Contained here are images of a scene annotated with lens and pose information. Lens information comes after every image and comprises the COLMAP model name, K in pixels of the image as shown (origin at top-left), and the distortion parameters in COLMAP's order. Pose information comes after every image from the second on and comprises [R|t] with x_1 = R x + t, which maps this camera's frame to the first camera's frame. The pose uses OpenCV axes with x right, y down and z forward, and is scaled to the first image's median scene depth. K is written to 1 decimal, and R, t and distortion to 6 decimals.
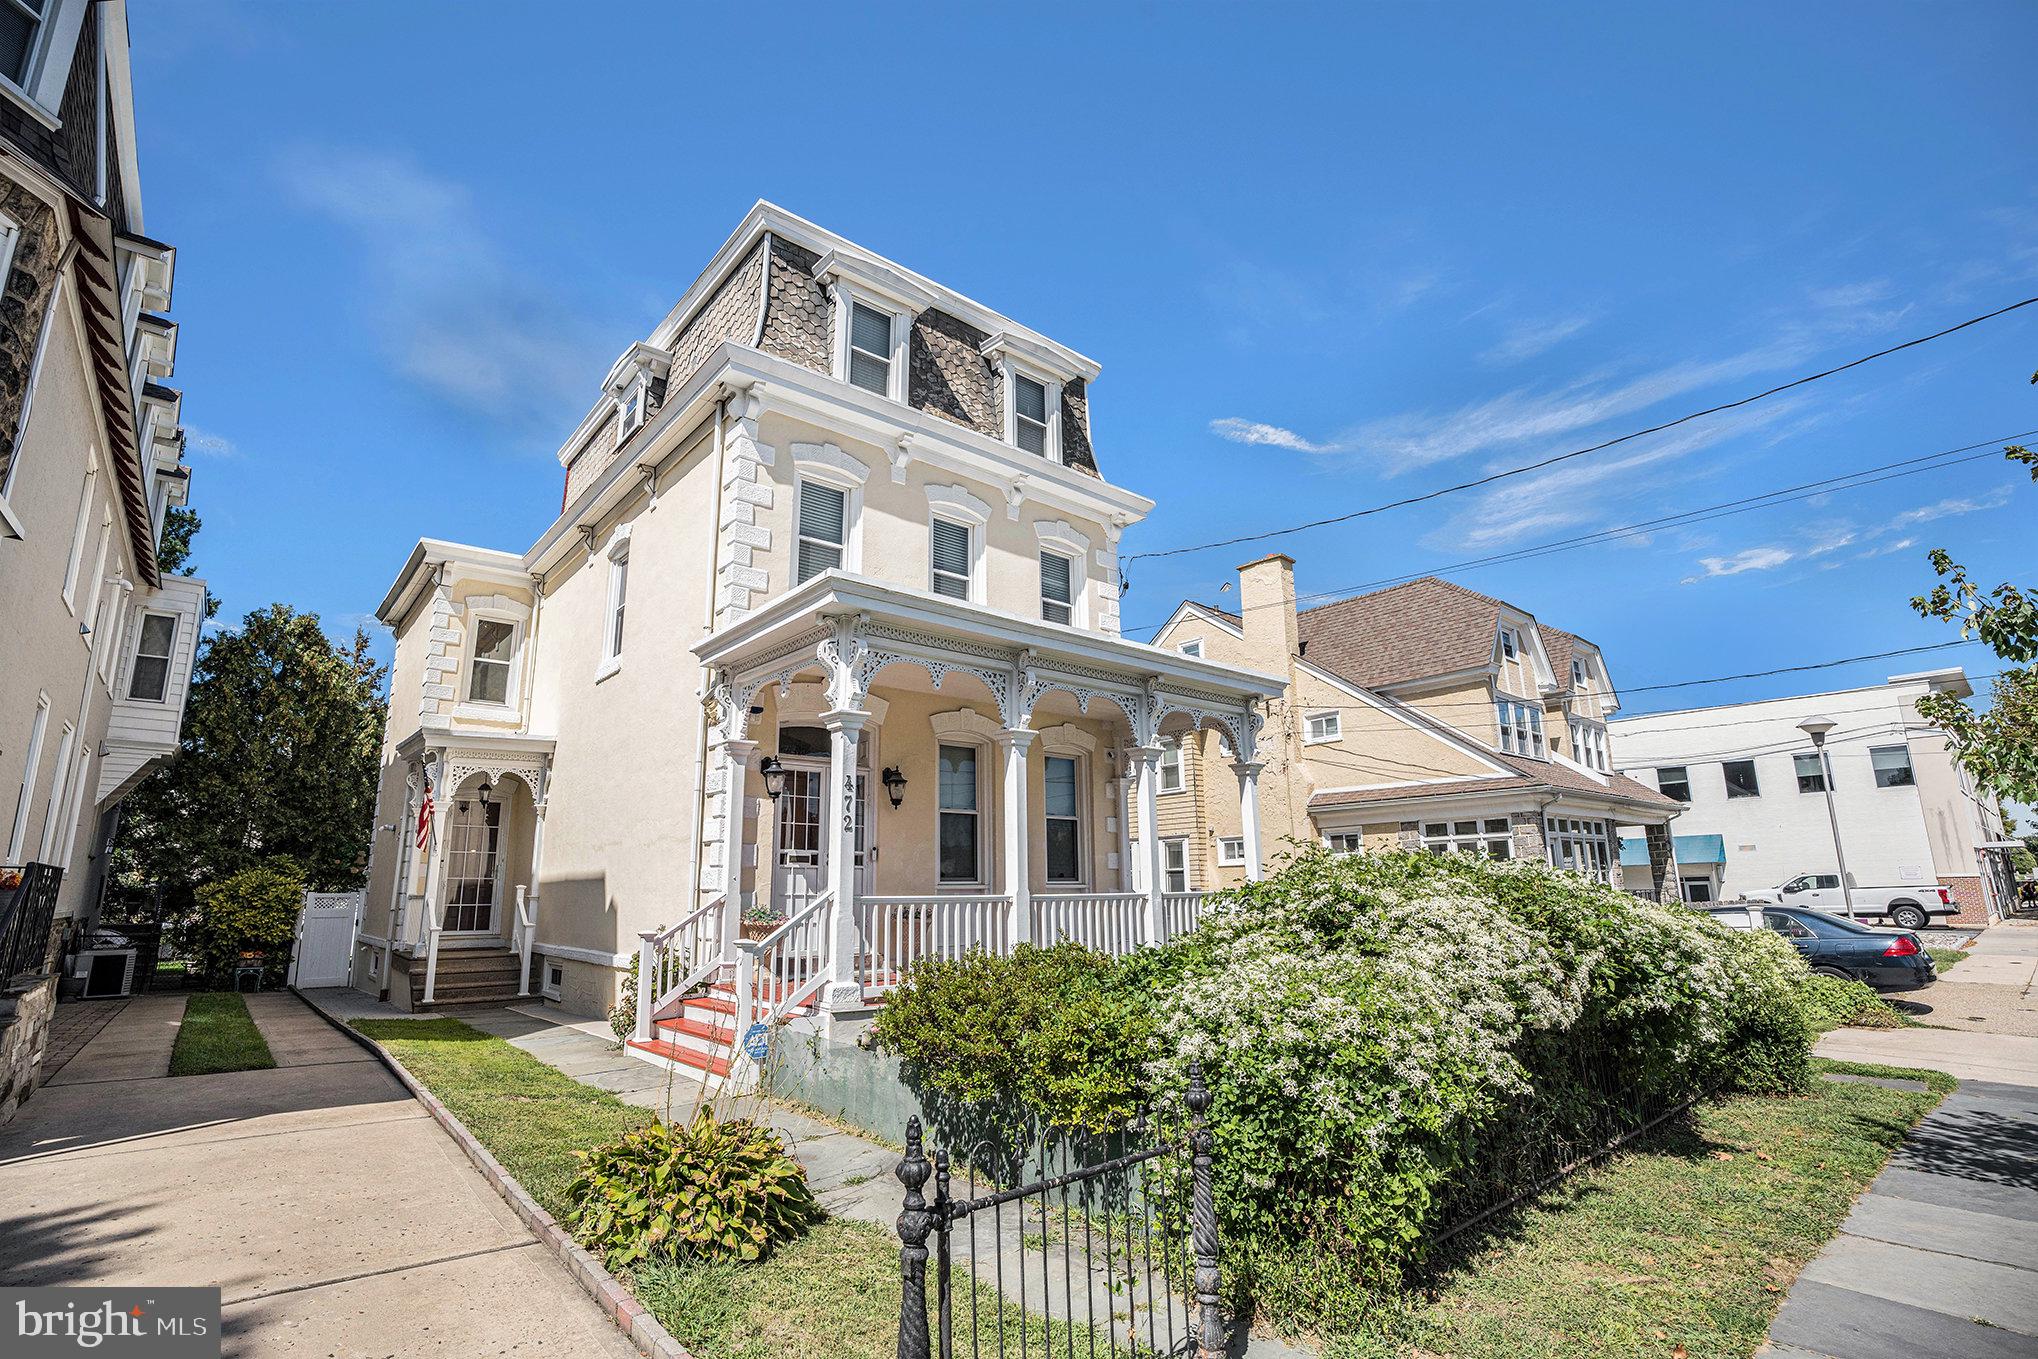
lens RADIAL K [[940.6, 0, 1059.6], [0, 940.6, 678.9], [0, 0, 1]] dist [-0.043675, 0.003726]
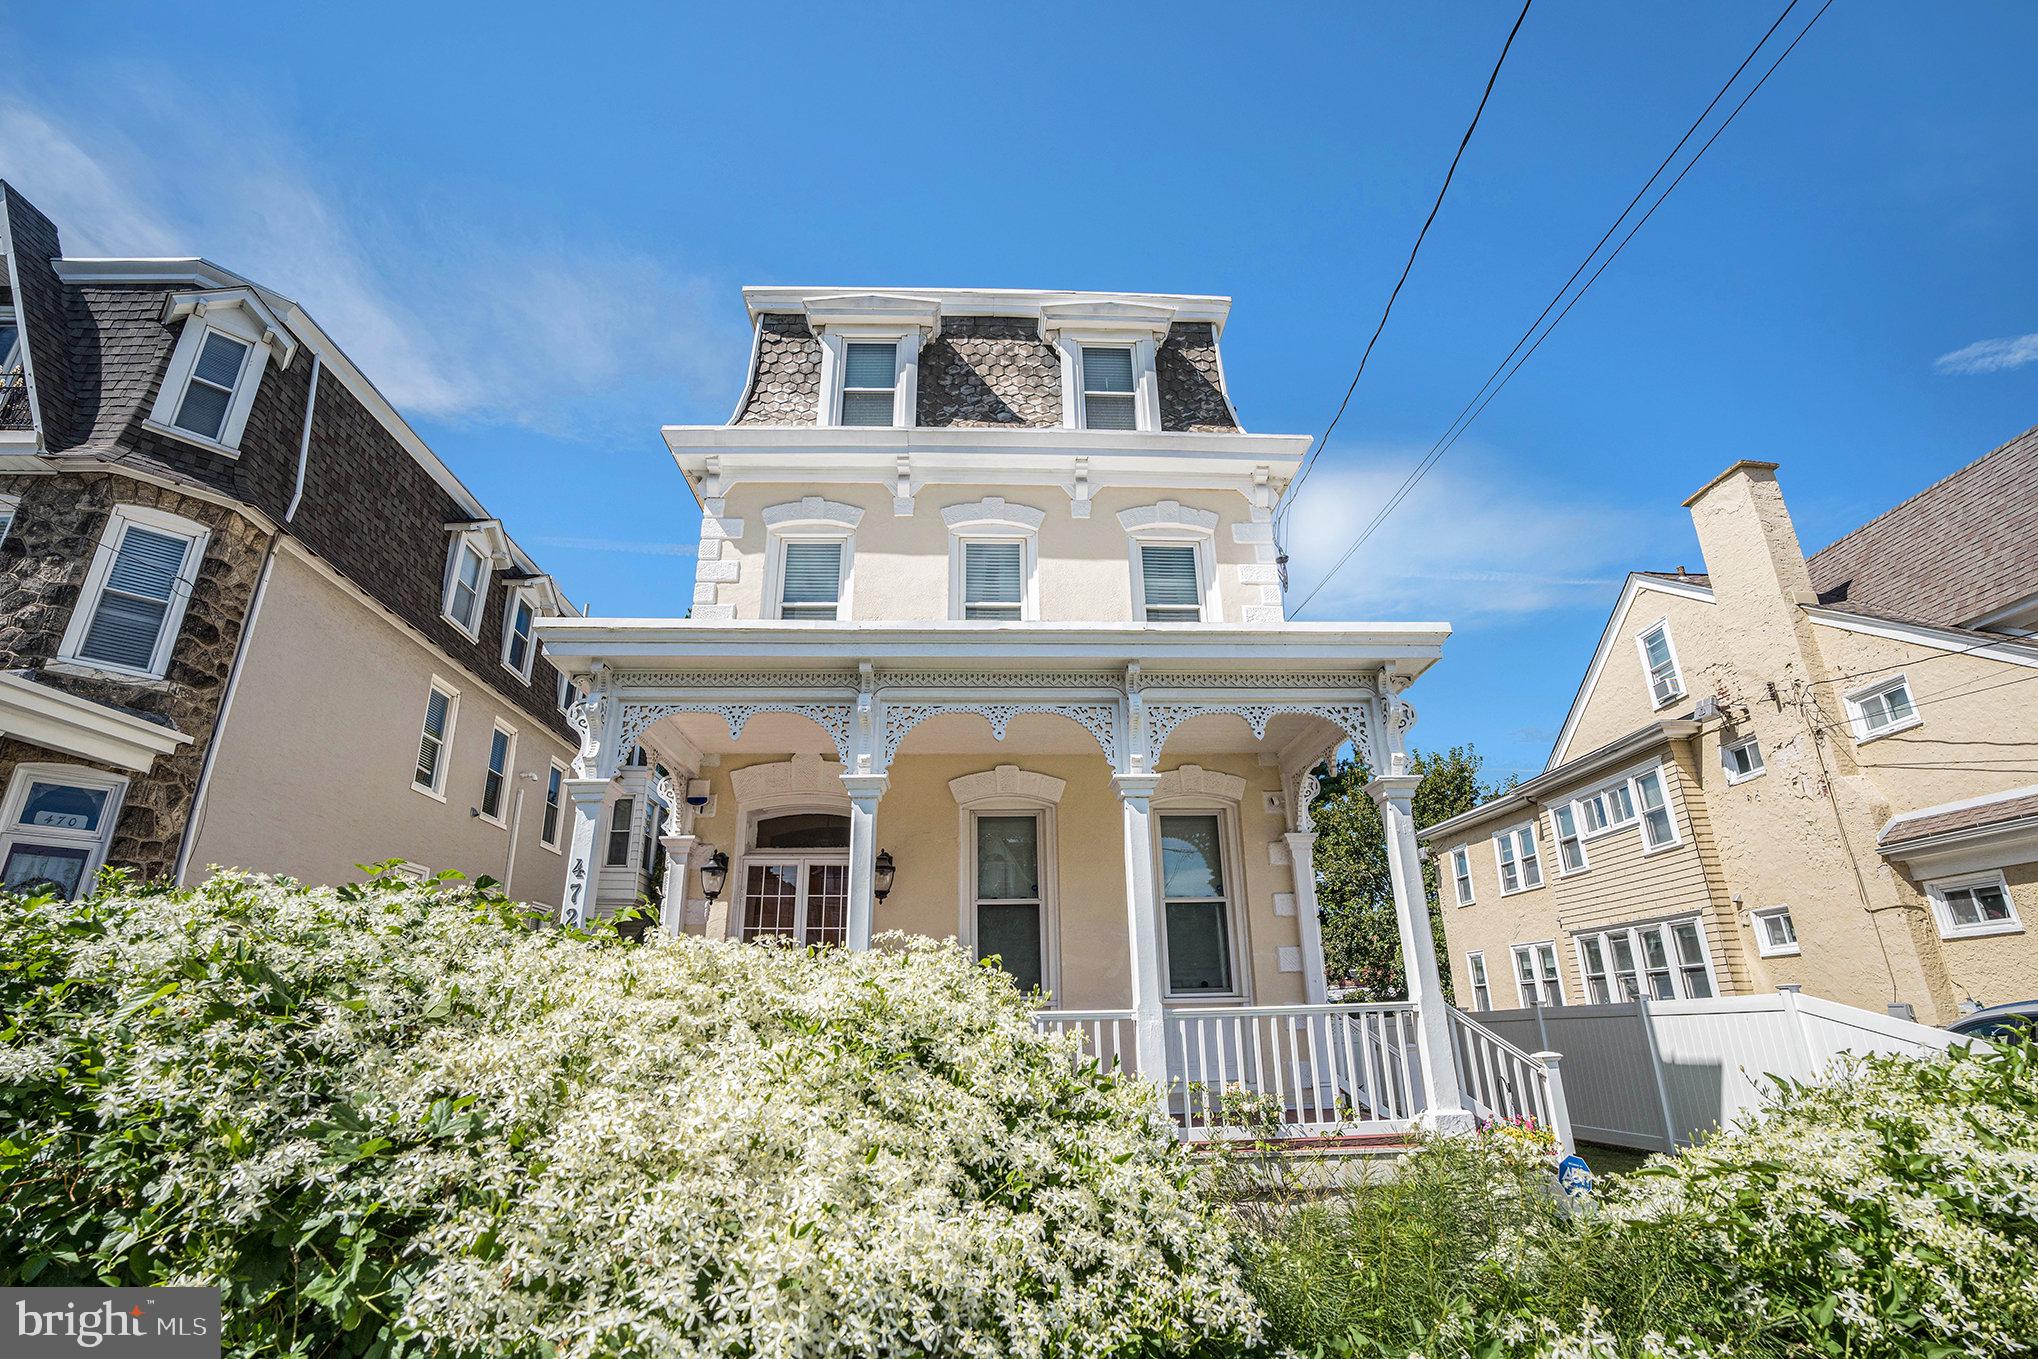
lens RADIAL K [[940.6, 0, 1021.3], [0, 940.6, 675.7], [0, 0, 1]] dist [-0.043675, 0.003726]
pose [[0.774205, -0.218463, -0.594037, 0.344190], [0.145389, 0.974831, -0.169019, 0.082708], [0.616010, 0.044489, 0.786481, 0.358210]]
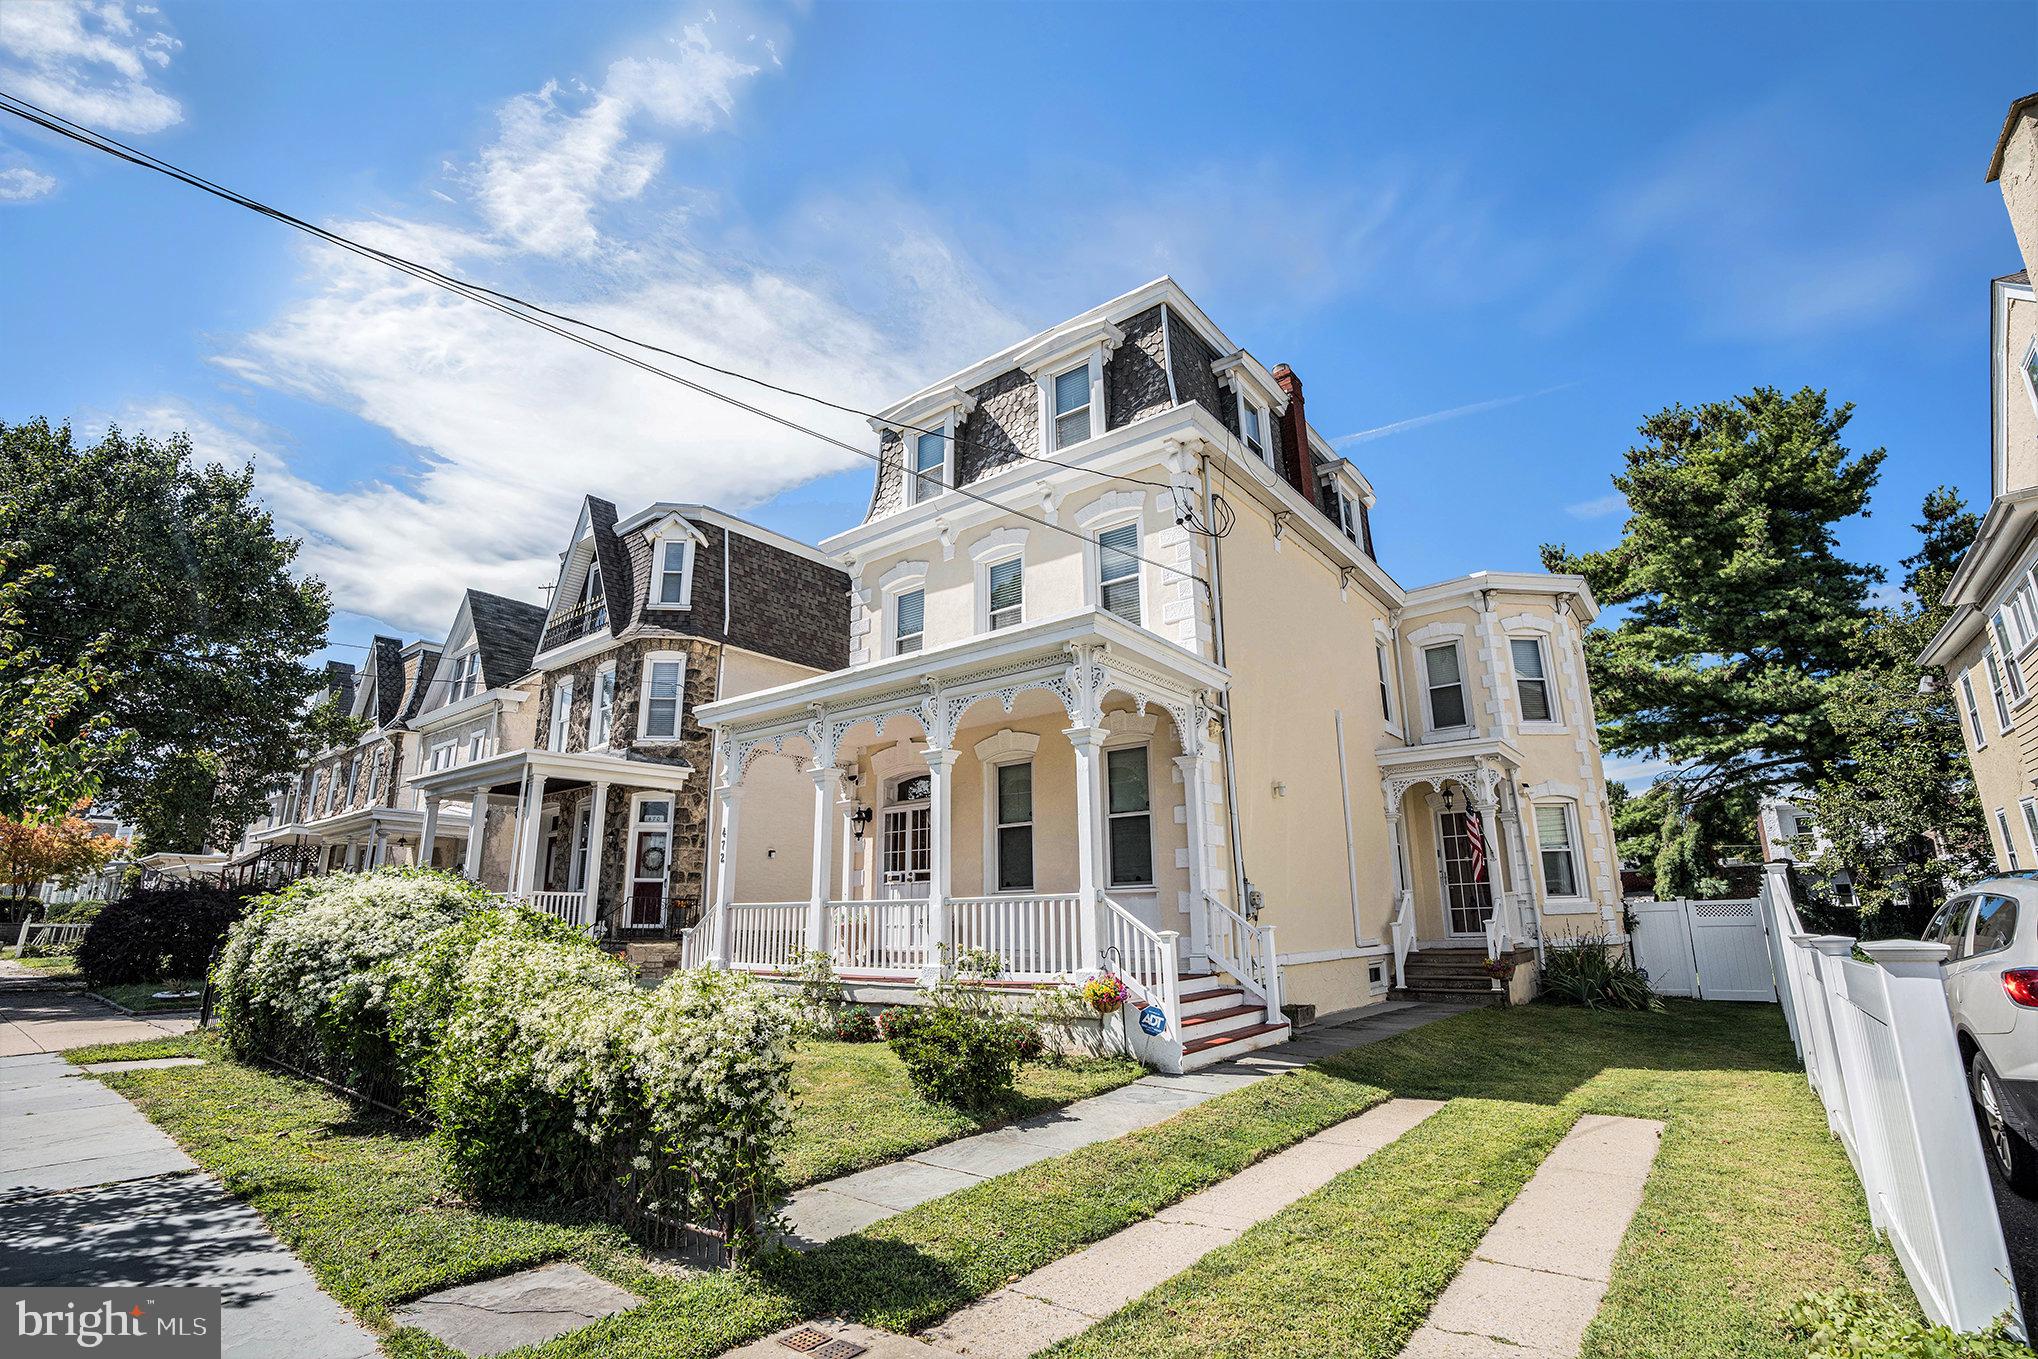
lens RADIAL K [[940.6, 0, 1020.3], [0, 940.6, 678.5], [0, 0, 1]] dist [-0.043675, 0.003726]
pose [[0.177522, -0.234569, -0.955753, 0.855560], [0.236171, 0.952952, -0.190015, 0.166115], [0.955358, -0.191989, 0.224569, 0.704535]]
